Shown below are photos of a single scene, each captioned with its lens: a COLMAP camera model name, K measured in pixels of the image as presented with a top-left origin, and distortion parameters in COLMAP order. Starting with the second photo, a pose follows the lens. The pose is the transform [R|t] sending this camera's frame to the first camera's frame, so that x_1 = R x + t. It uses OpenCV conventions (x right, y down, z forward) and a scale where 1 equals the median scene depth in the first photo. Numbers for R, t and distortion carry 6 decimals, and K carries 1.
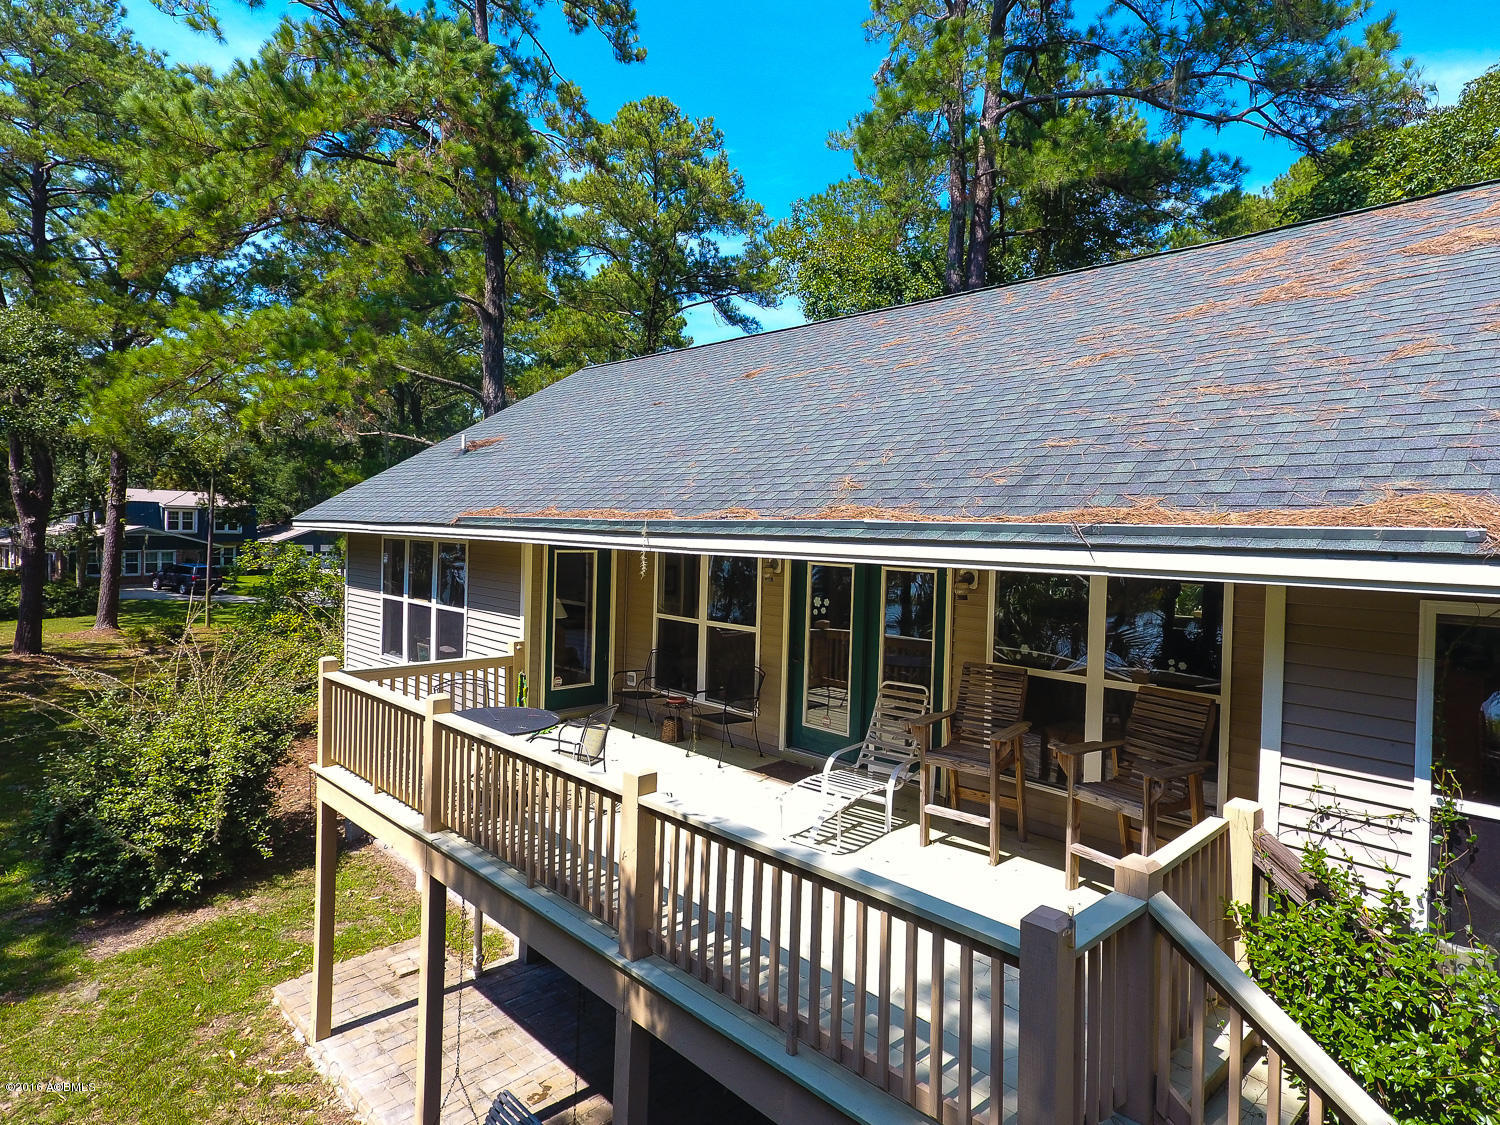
lens RADIAL K [[902.7, 0, 723.6], [0, 902.7, 540.3], [0, 0, 1]] dist [0.032759, 0.001213]
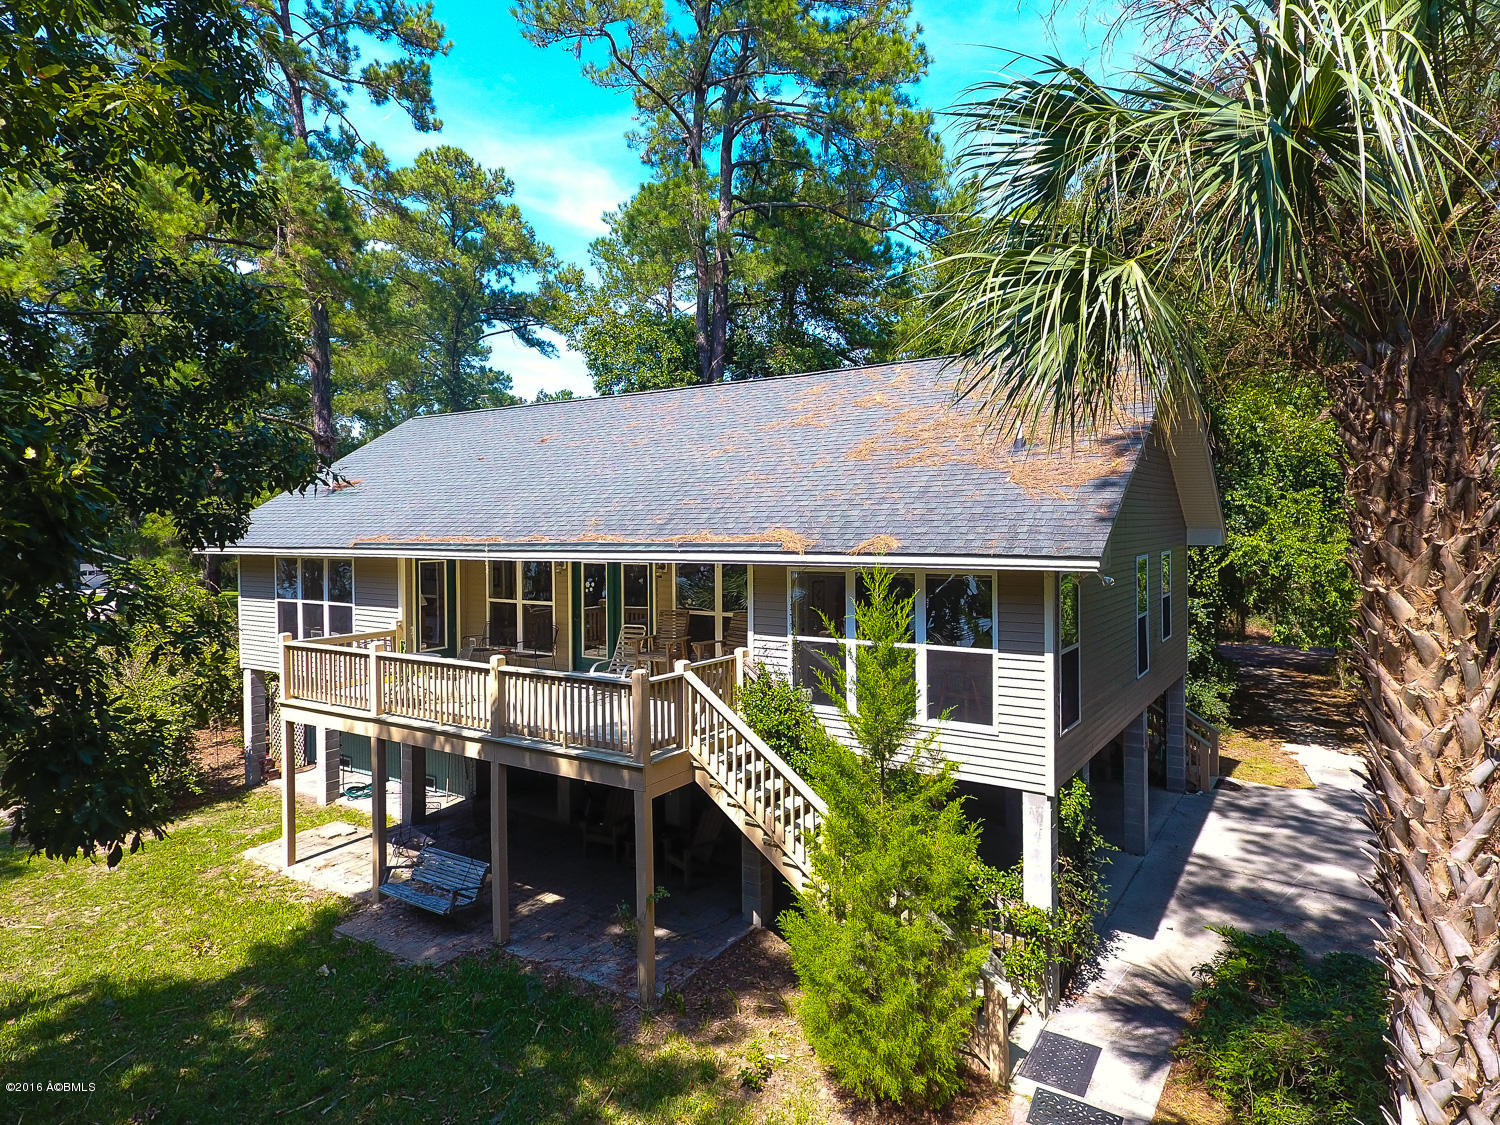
lens RADIAL K [[902.7, 0, 723.6], [0, 902.7, 540.3], [0, 0, 1]] dist [0.032759, 0.001213]
pose [[0.977092, -0.039642, 0.209094, 0.000109], [0.038951, 0.999214, 0.007422, -0.016038], [-0.209224, 0.000893, 0.977867, -0.622461]]
